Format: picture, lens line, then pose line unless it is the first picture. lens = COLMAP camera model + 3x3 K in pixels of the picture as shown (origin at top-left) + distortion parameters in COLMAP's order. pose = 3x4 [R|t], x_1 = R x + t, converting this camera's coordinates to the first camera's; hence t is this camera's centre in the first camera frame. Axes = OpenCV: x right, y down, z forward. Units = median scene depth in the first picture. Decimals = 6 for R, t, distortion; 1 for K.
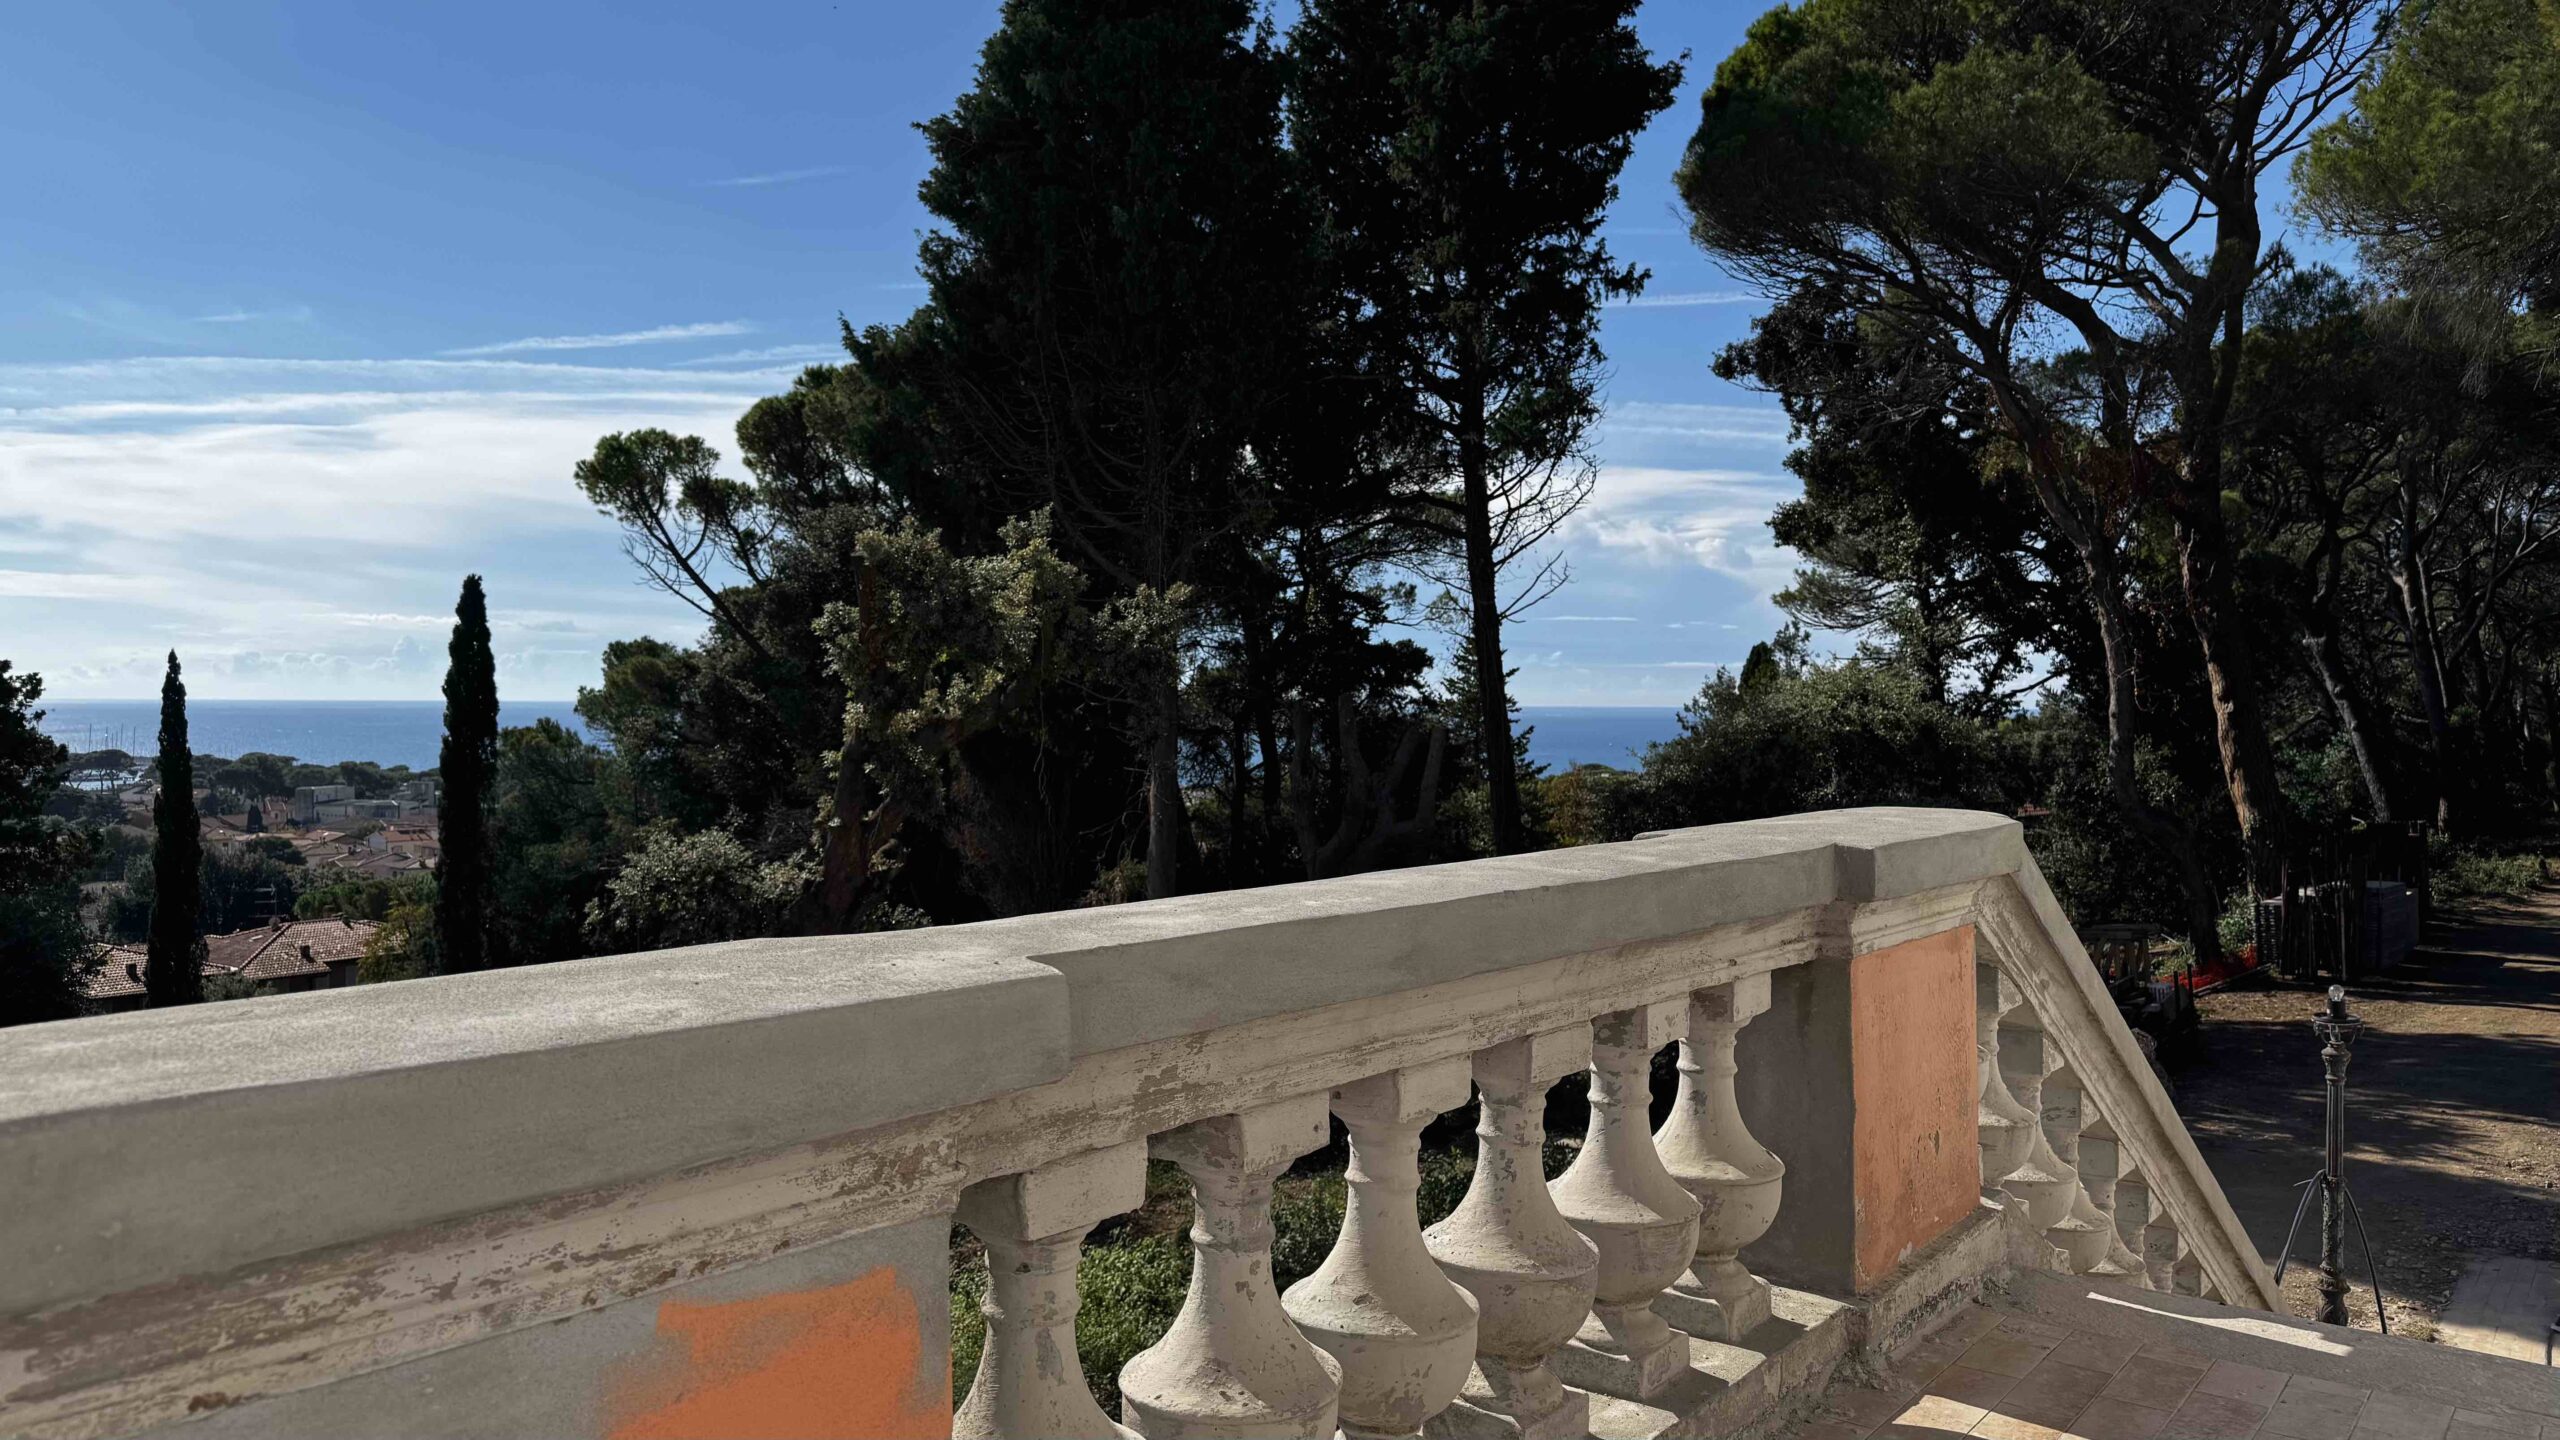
lens RADIAL K [[1765.3, 0, 1276.9], [0, 1765.3, 734.7], [0, 0, 1]] dist [0.087423, -0.129737]
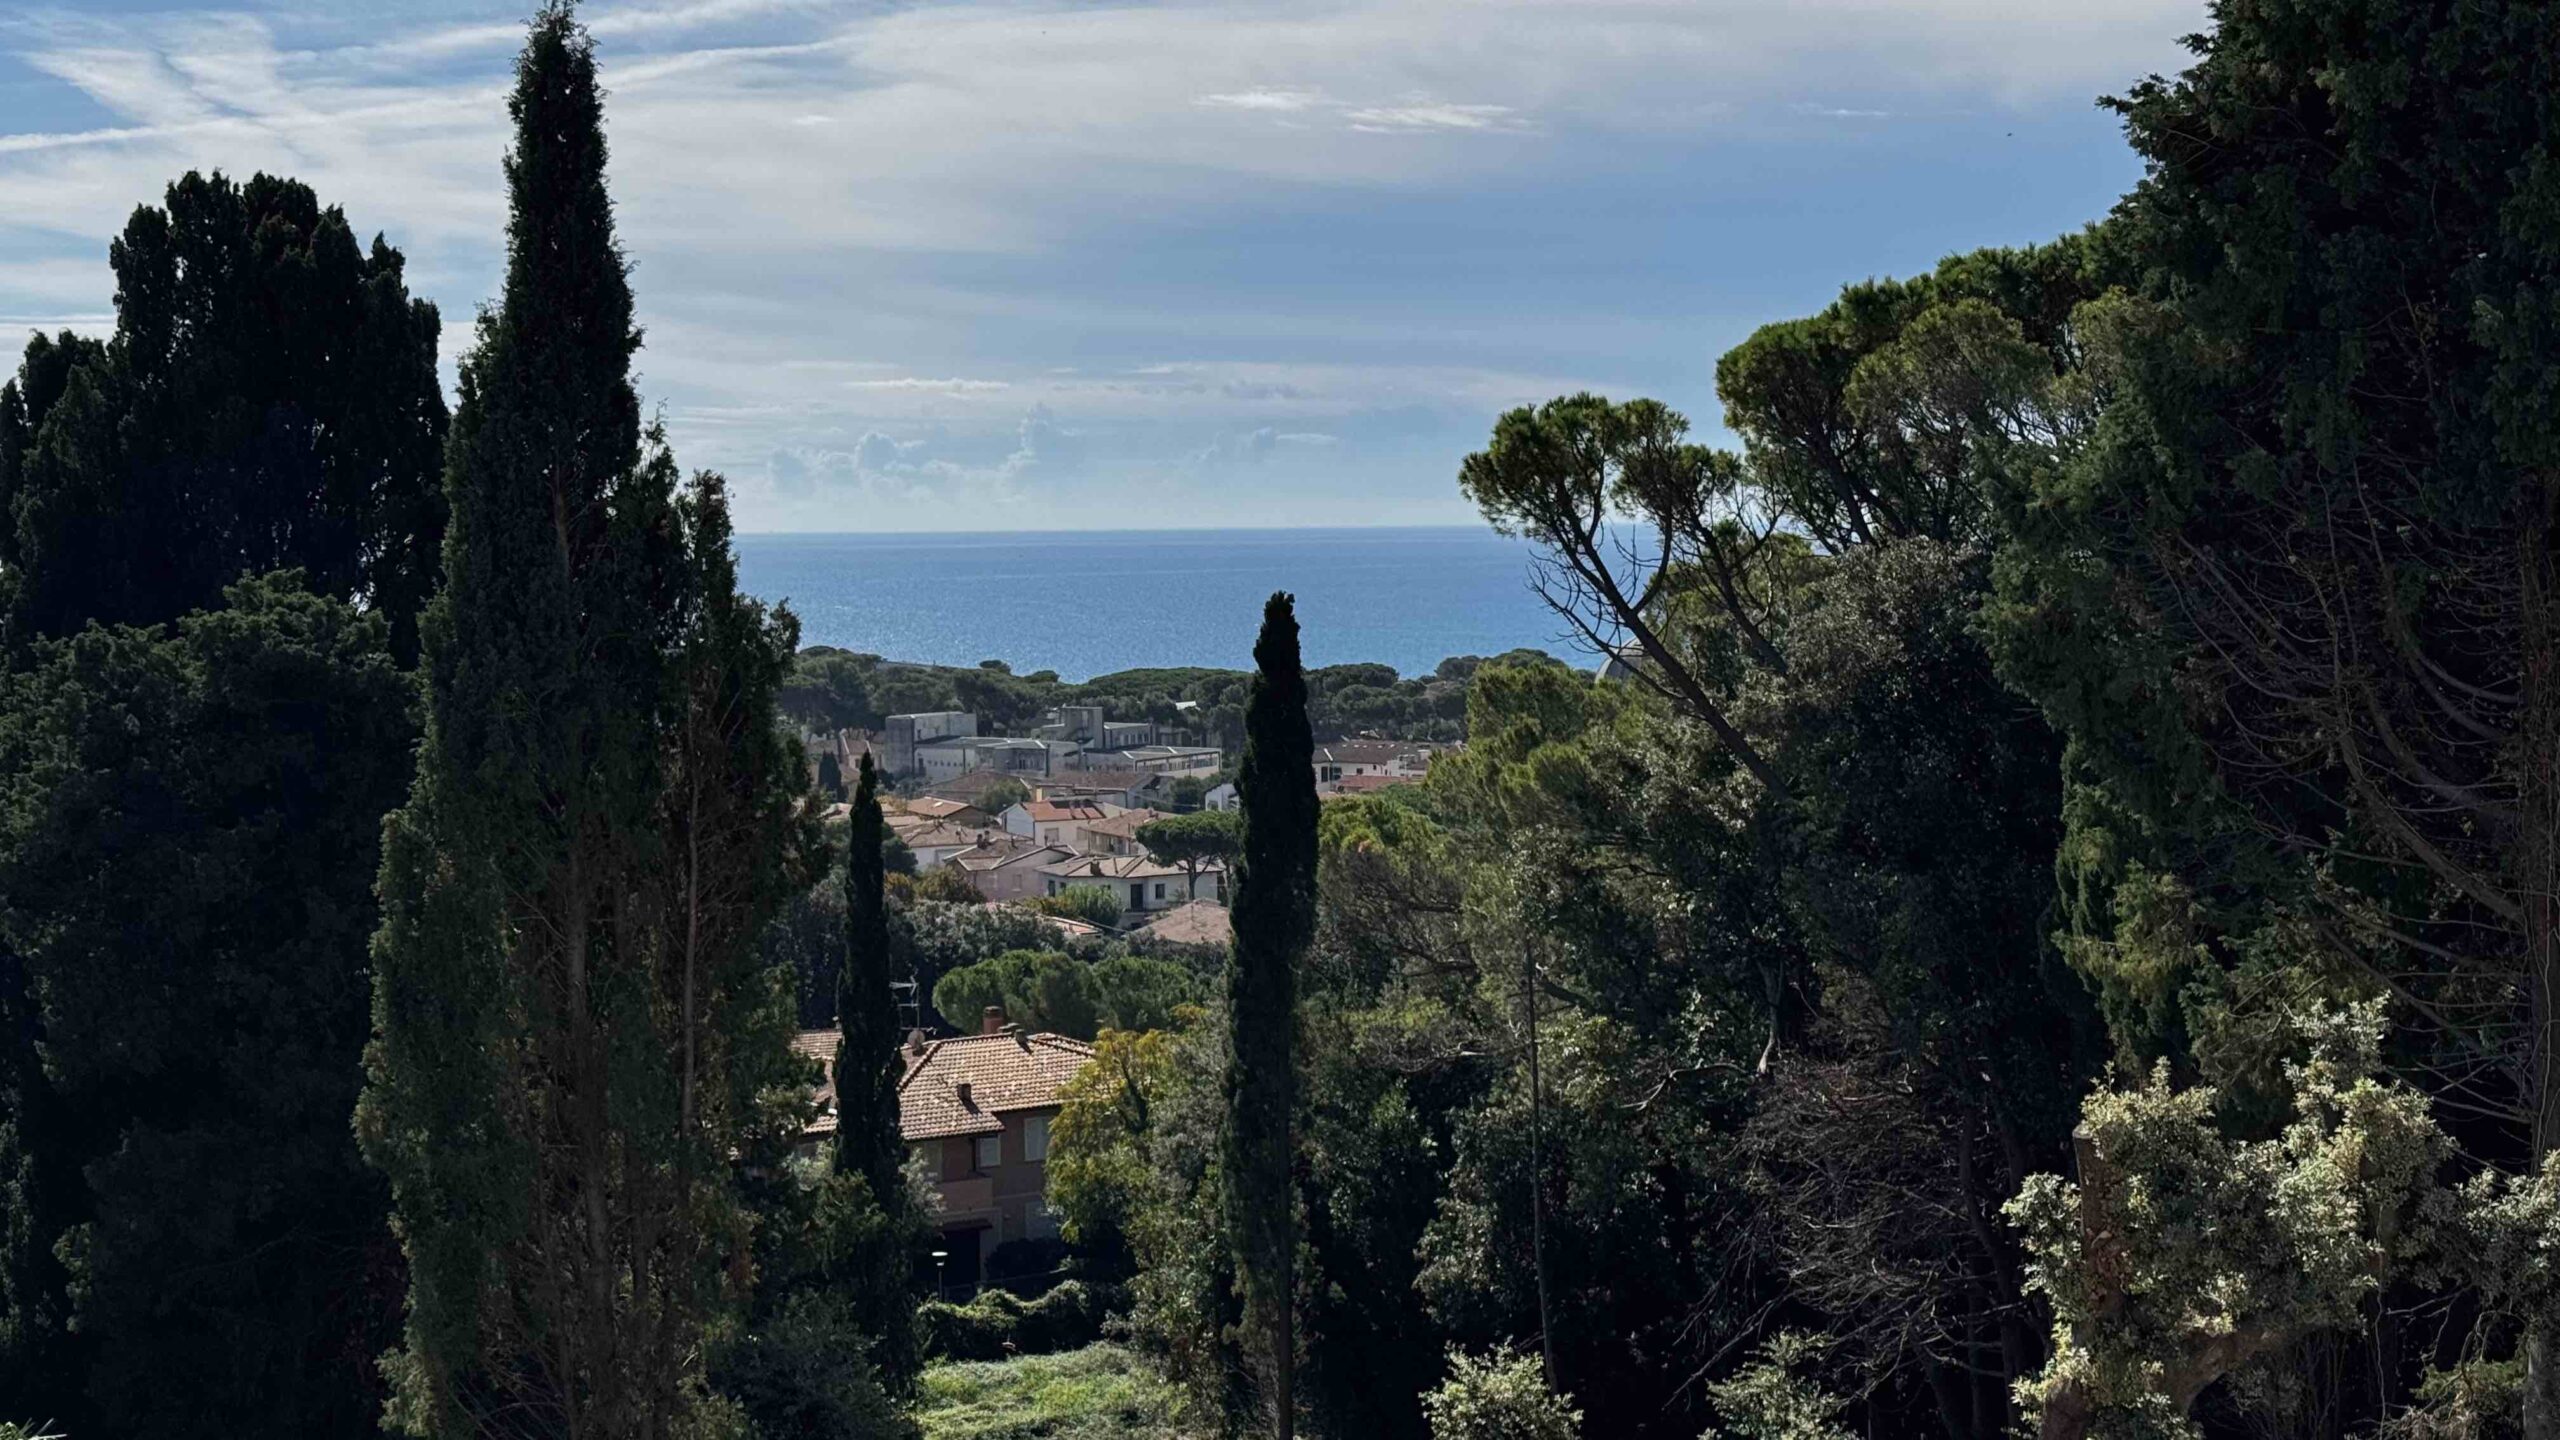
lens RADIAL K [[3571.8, 0, 1226.7], [0, 3571.8, 716.4], [0, 0, 1]] dist [0.111192, -0.025695]
pose [[0.924127, 0.011047, -0.381926, -0.012559], [0.009447, 0.998616, 0.051745, -0.162850], [0.381969, -0.051427, 0.922743, -0.163600]]
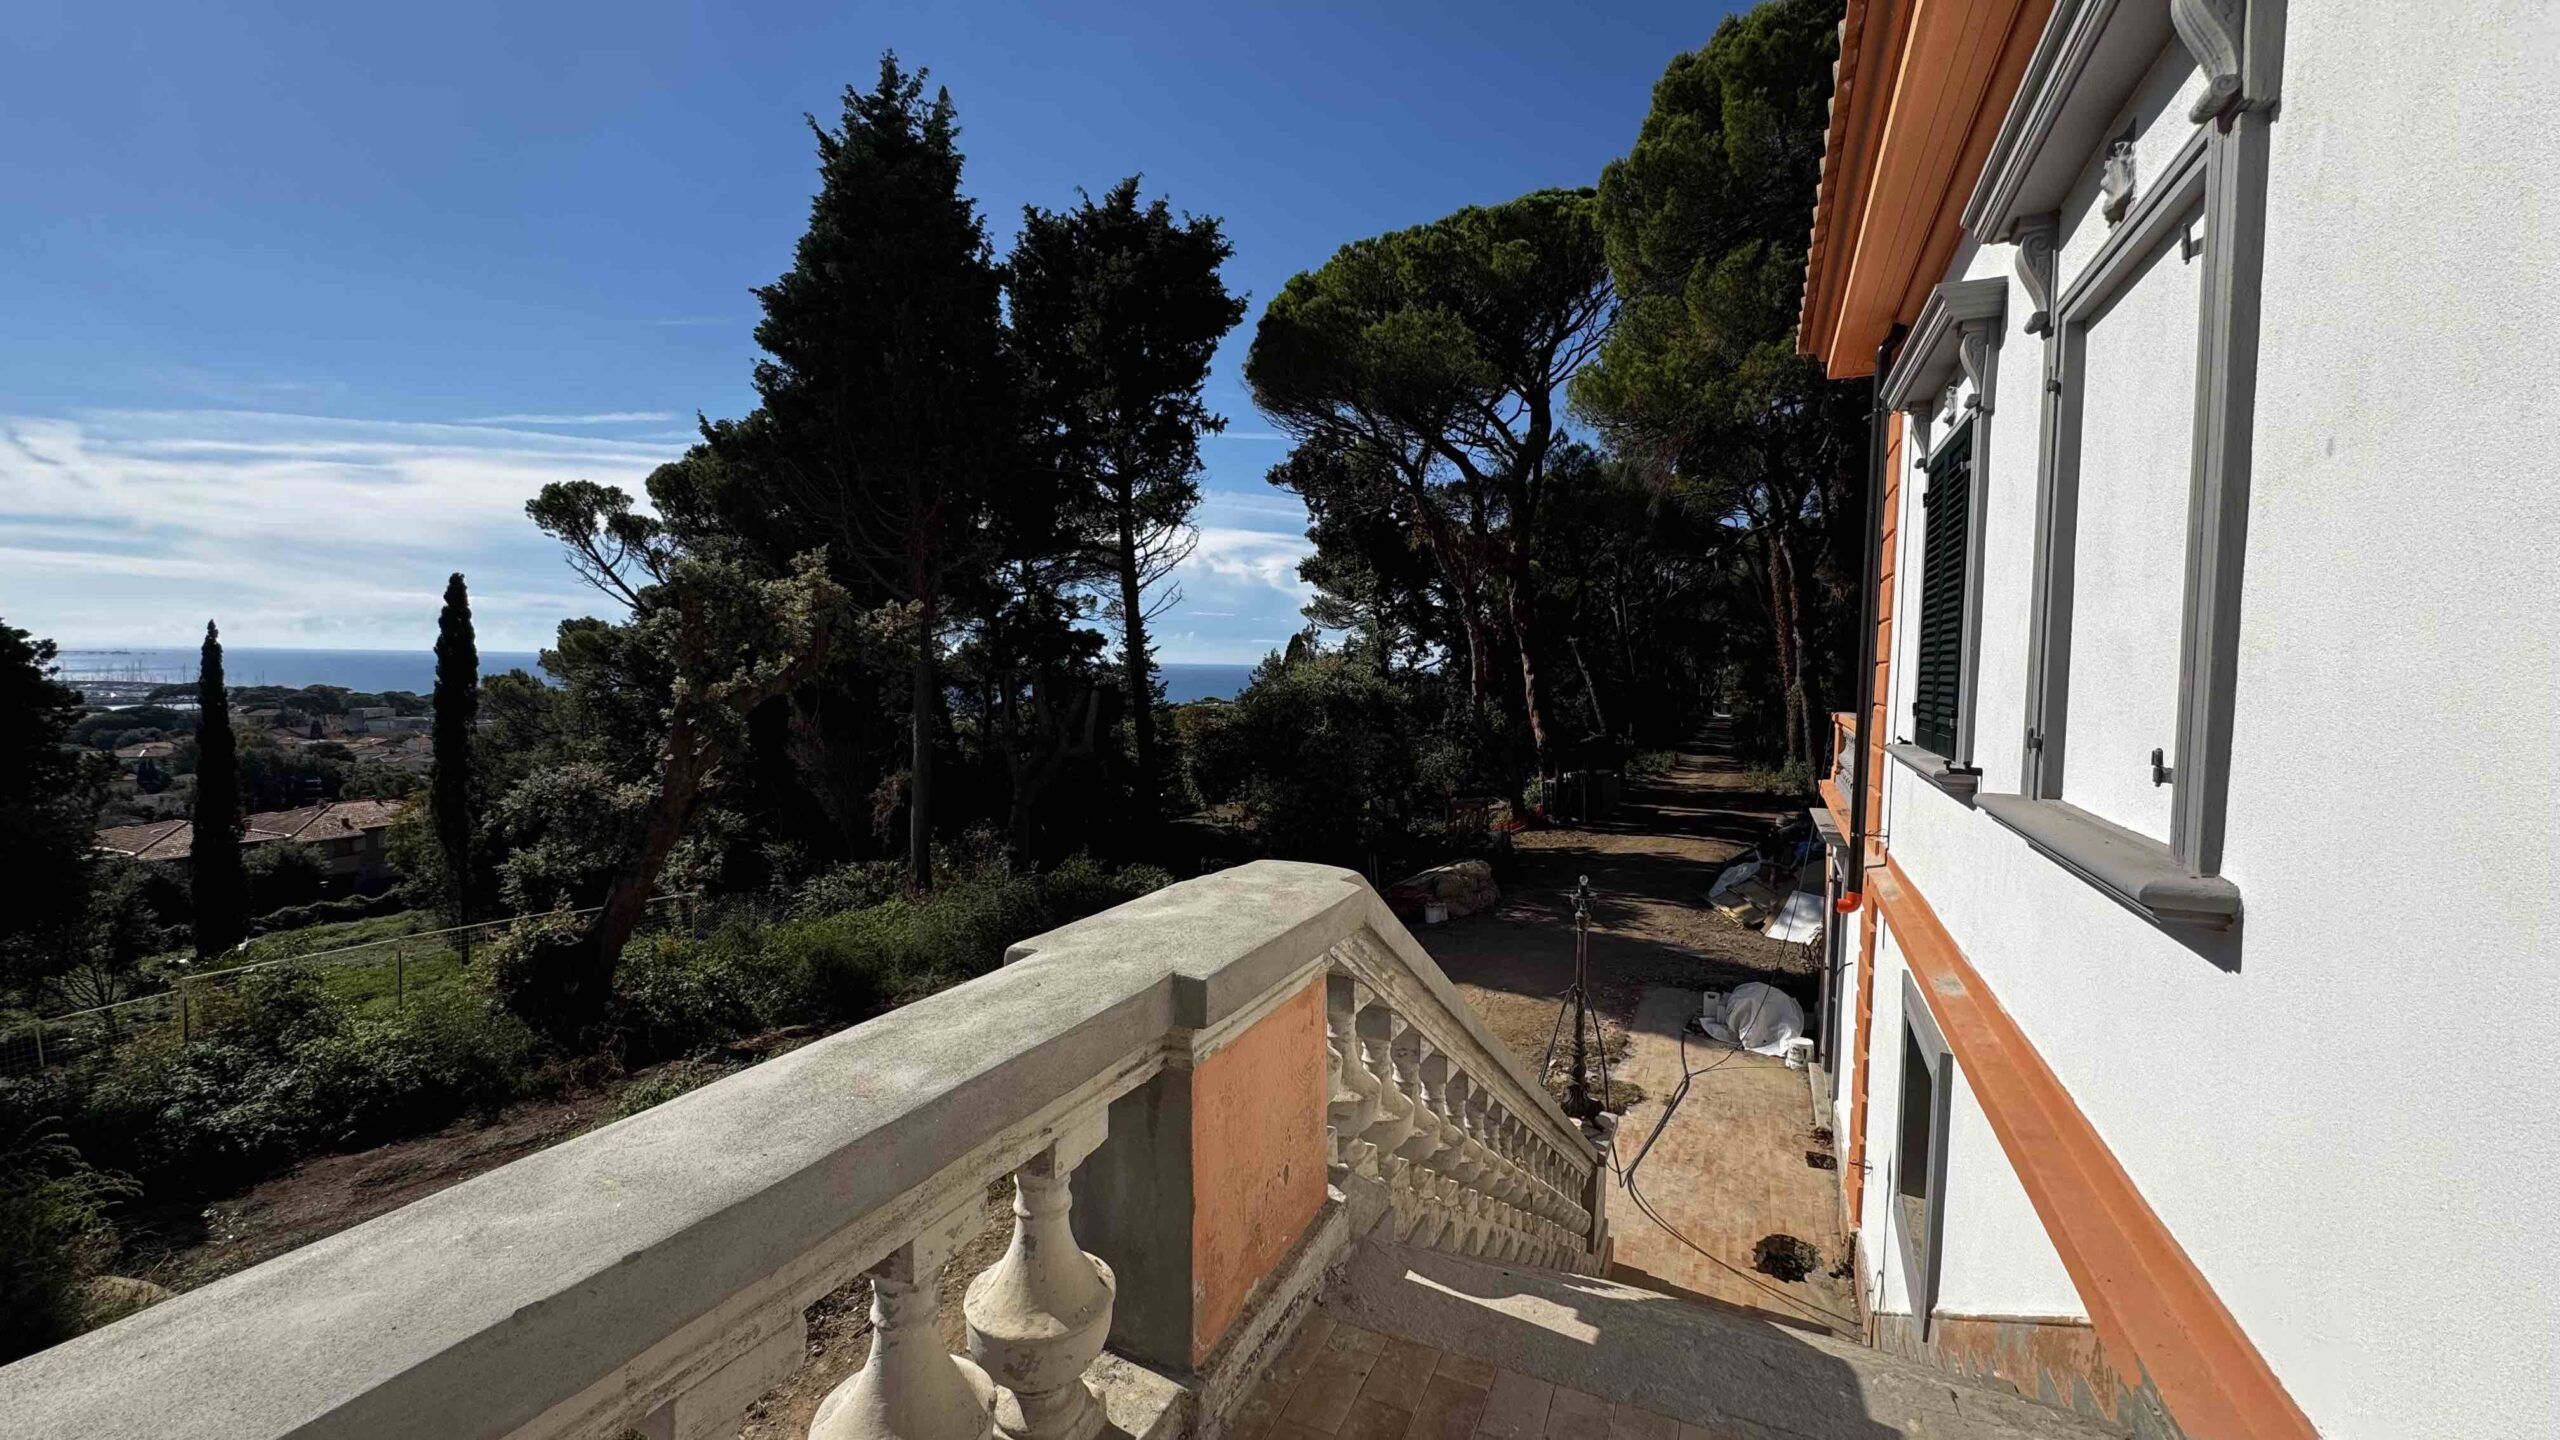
lens RADIAL K [[1009.1, 0, 1269.7], [0, 1009.1, 719.0], [0, 0, 1]] dist [-0.005627, 0.000608]
pose [[0.972597, 0.000353, 0.232496, 0.021816], [-0.009668, 0.999195, 0.038927, -0.010557], [-0.232295, -0.040109, 0.971818, 0.037969]]
